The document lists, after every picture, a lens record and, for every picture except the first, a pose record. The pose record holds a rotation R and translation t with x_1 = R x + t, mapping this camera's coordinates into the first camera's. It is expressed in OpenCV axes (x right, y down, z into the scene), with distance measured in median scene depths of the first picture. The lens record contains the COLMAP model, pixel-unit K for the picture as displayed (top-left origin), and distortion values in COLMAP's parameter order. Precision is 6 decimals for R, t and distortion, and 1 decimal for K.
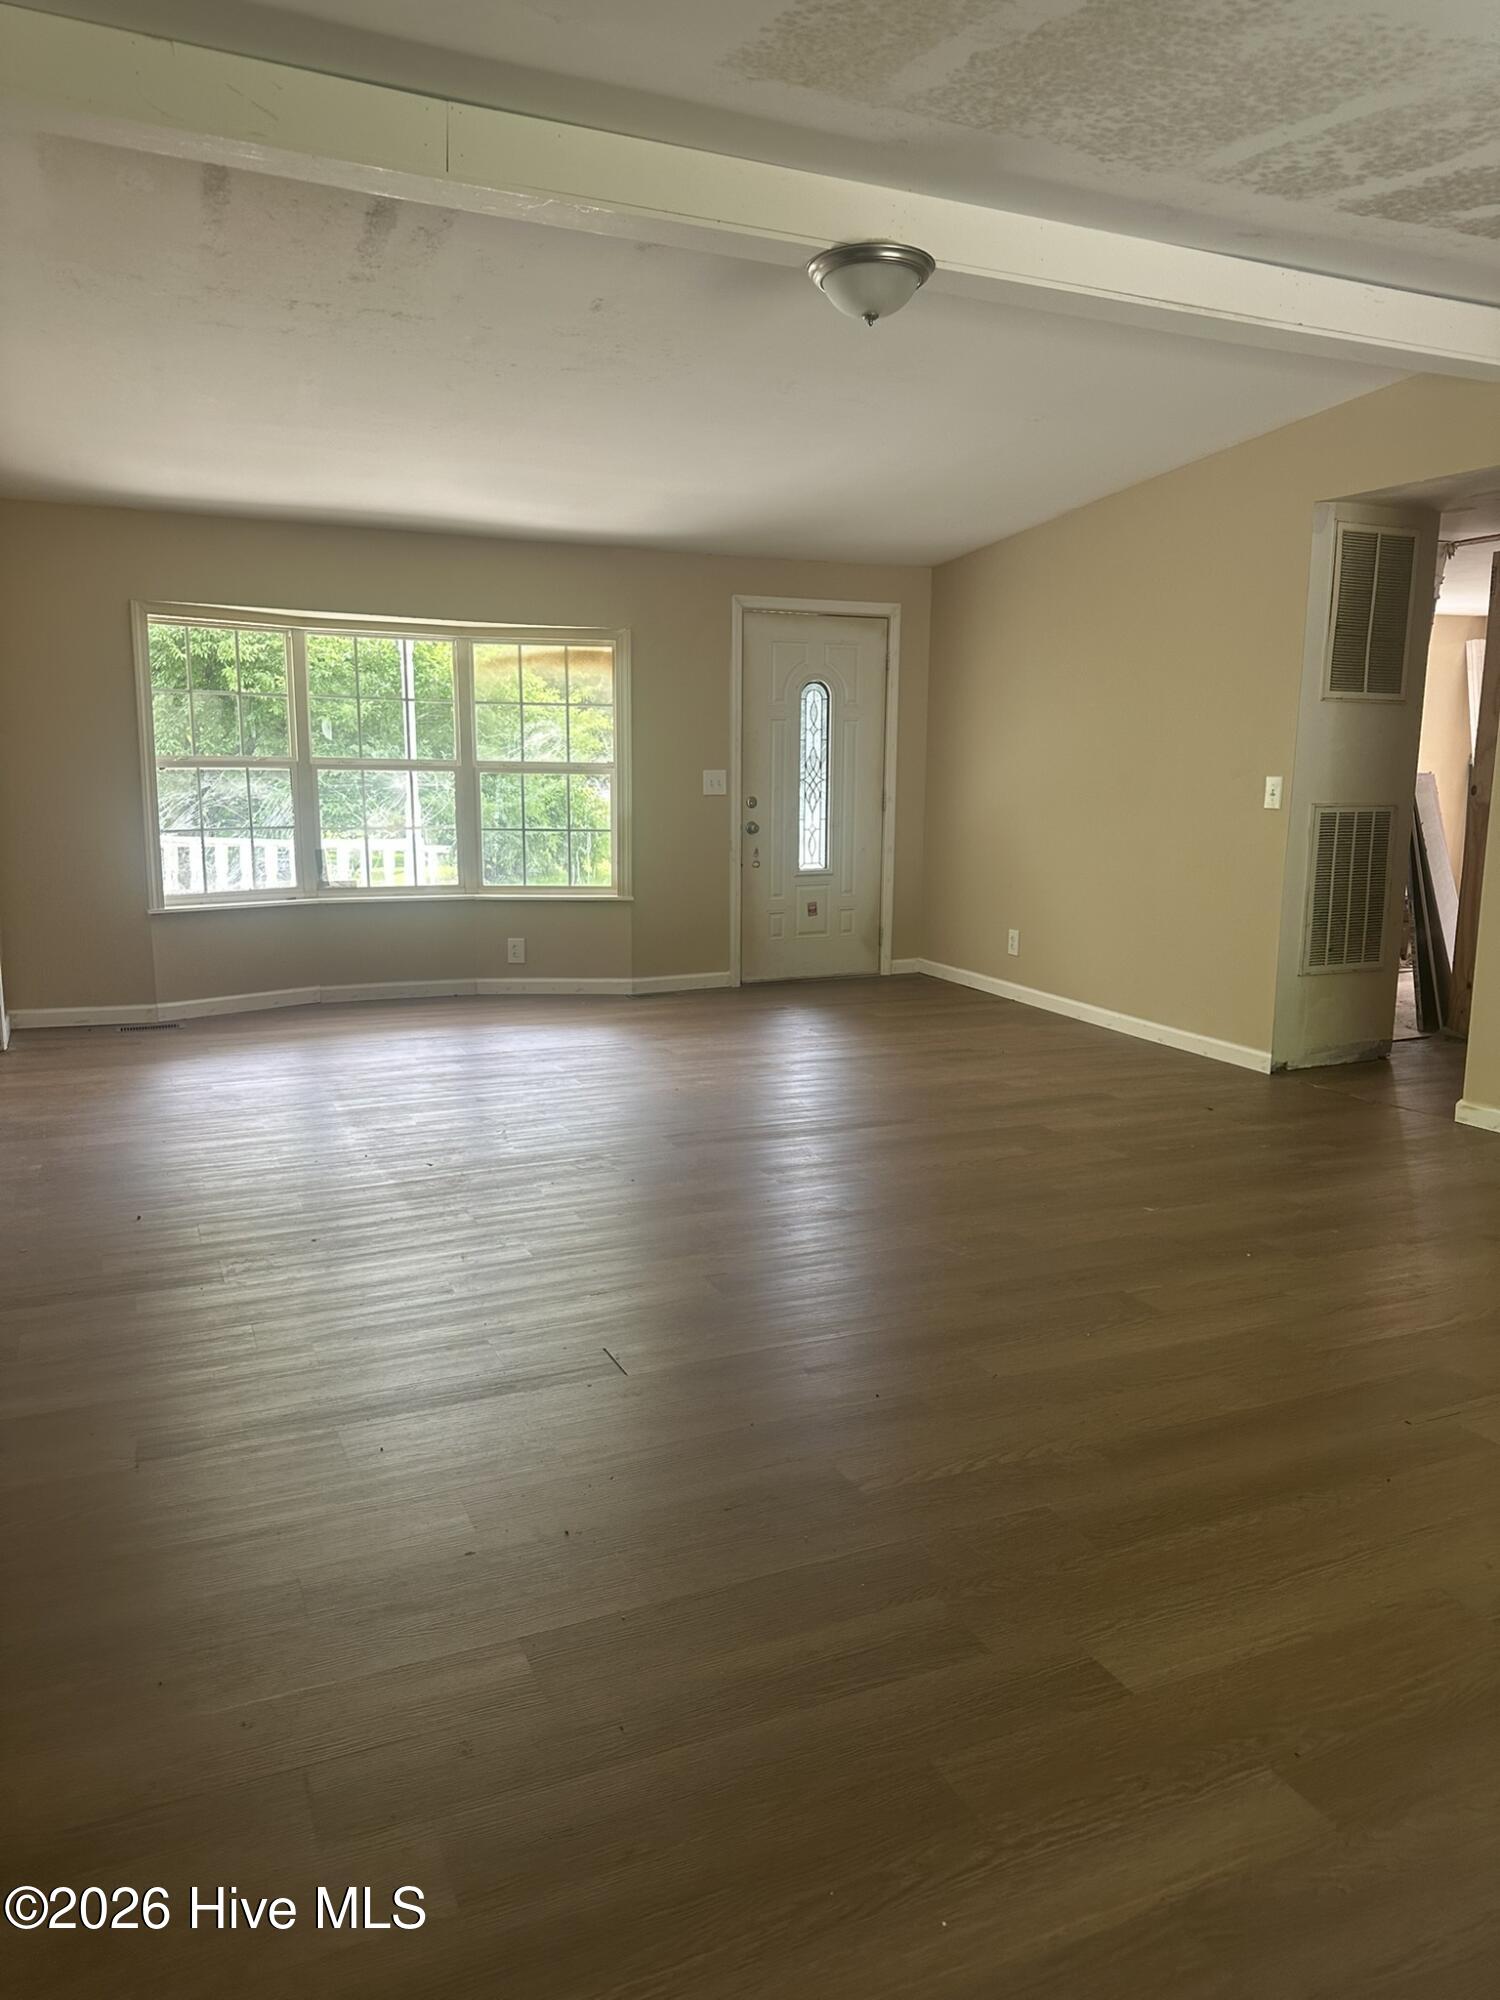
lens RADIAL K [[1468.2, 0, 751.6], [0, 1468.2, 1003.8], [0, 0, 1]] dist [0.162478, -0.171008]
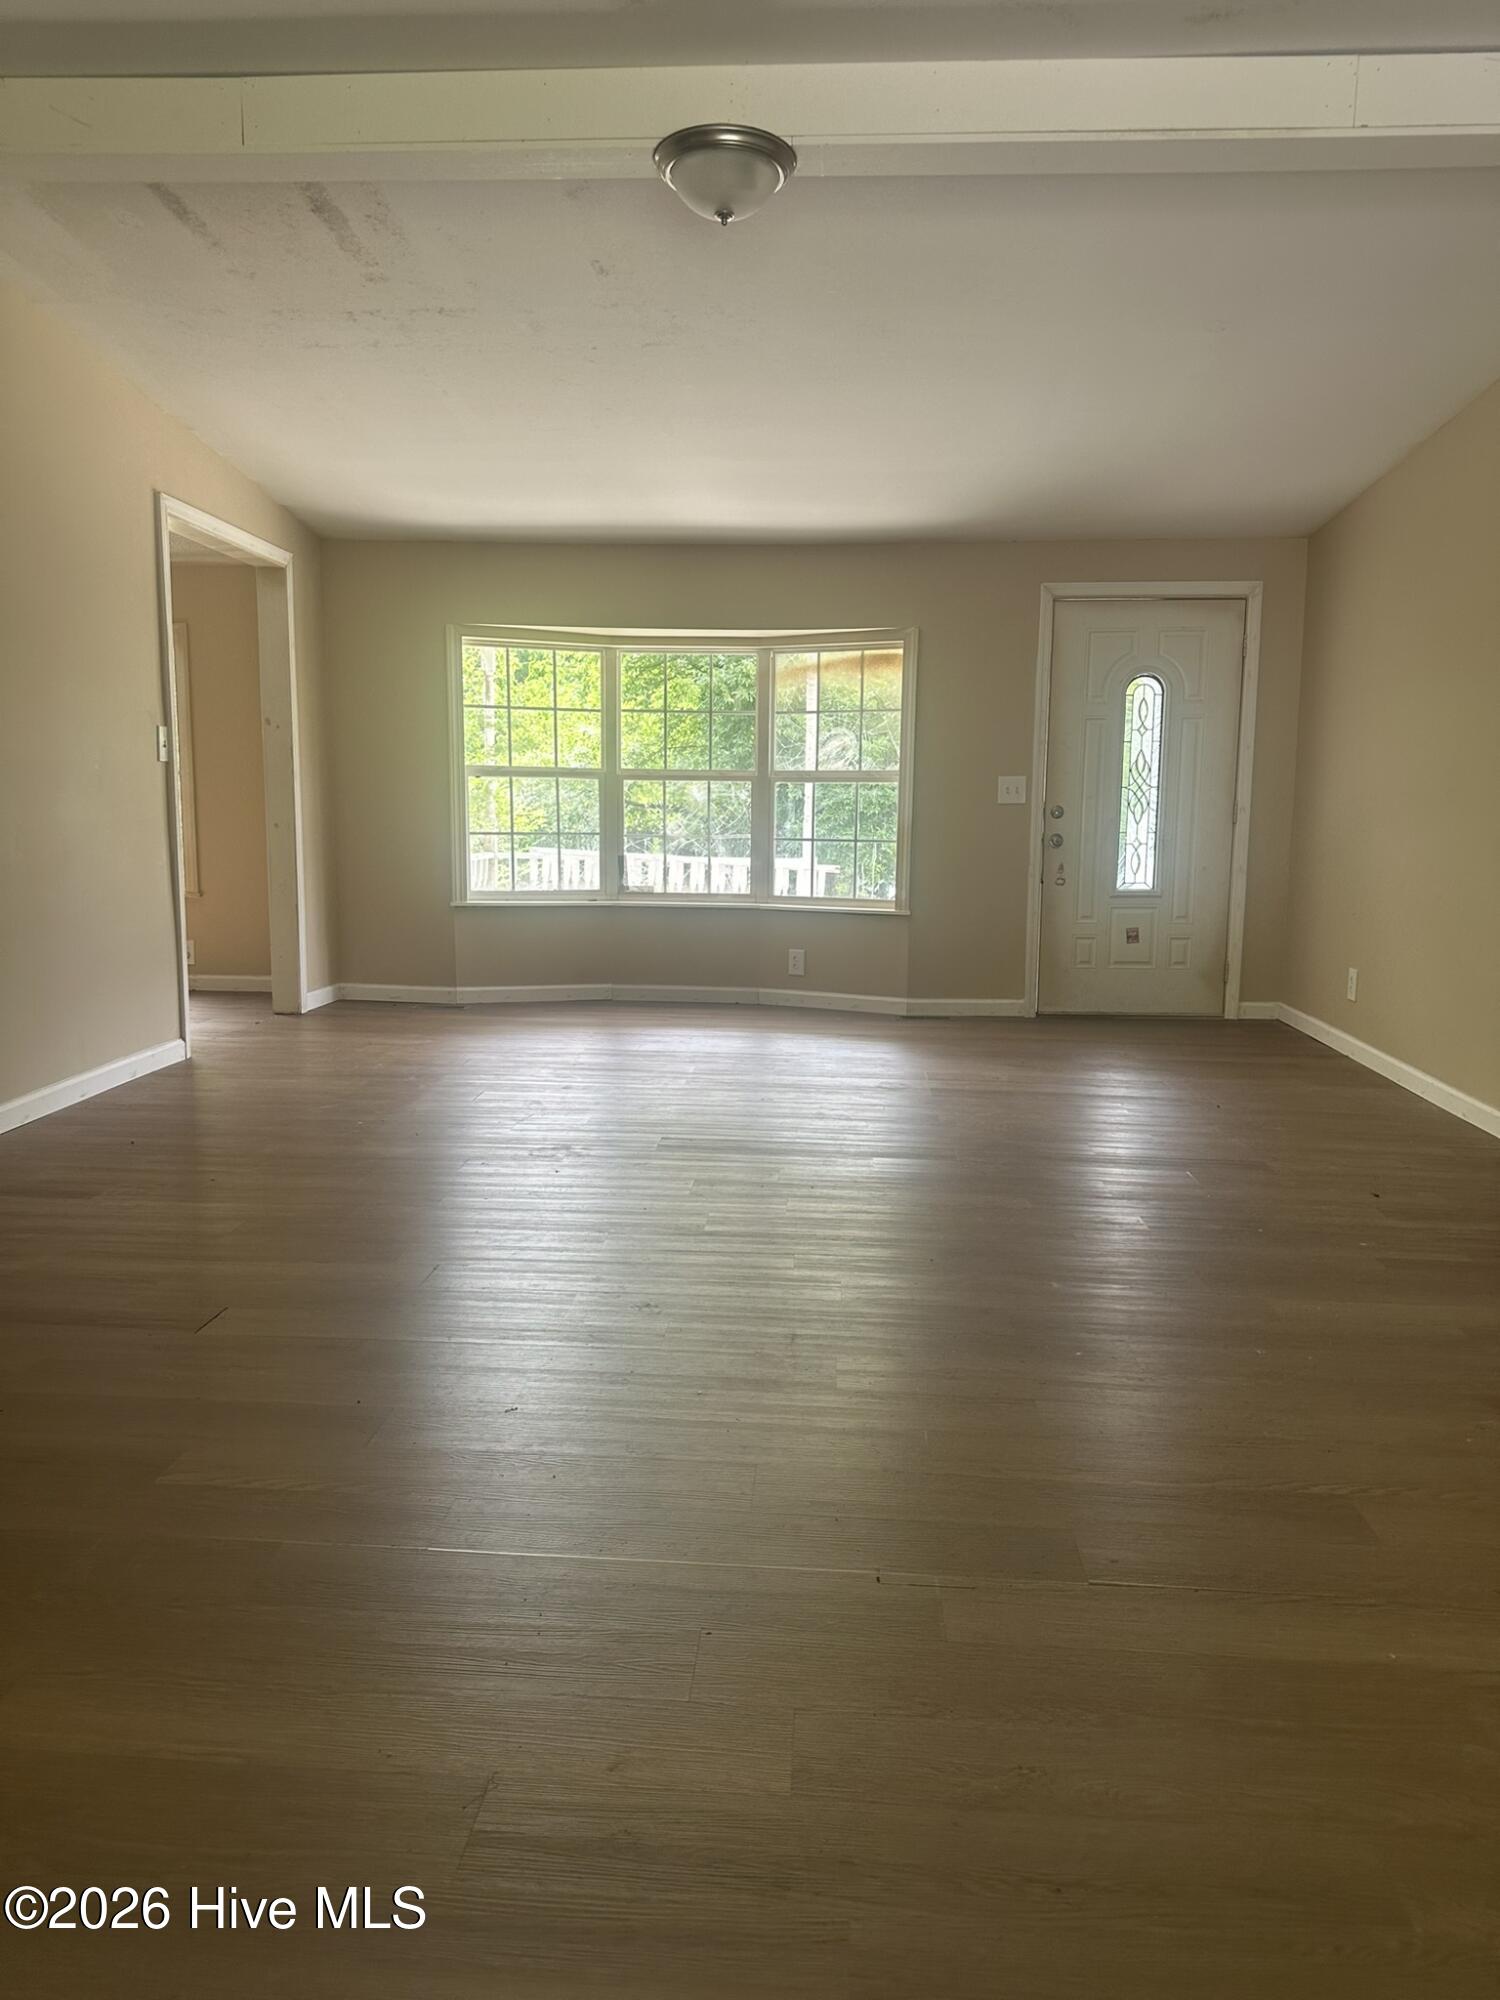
lens RADIAL K [[1468.2, 0, 751.6], [0, 1468.2, 1003.8], [0, 0, 1]] dist [0.162478, -0.171008]
pose [[0.866687, 0.065331, -0.494556, 0.304539], [-0.086137, 0.996095, -0.019367, 0.013268], [0.491359, 0.059385, 0.868930, 0.138782]]
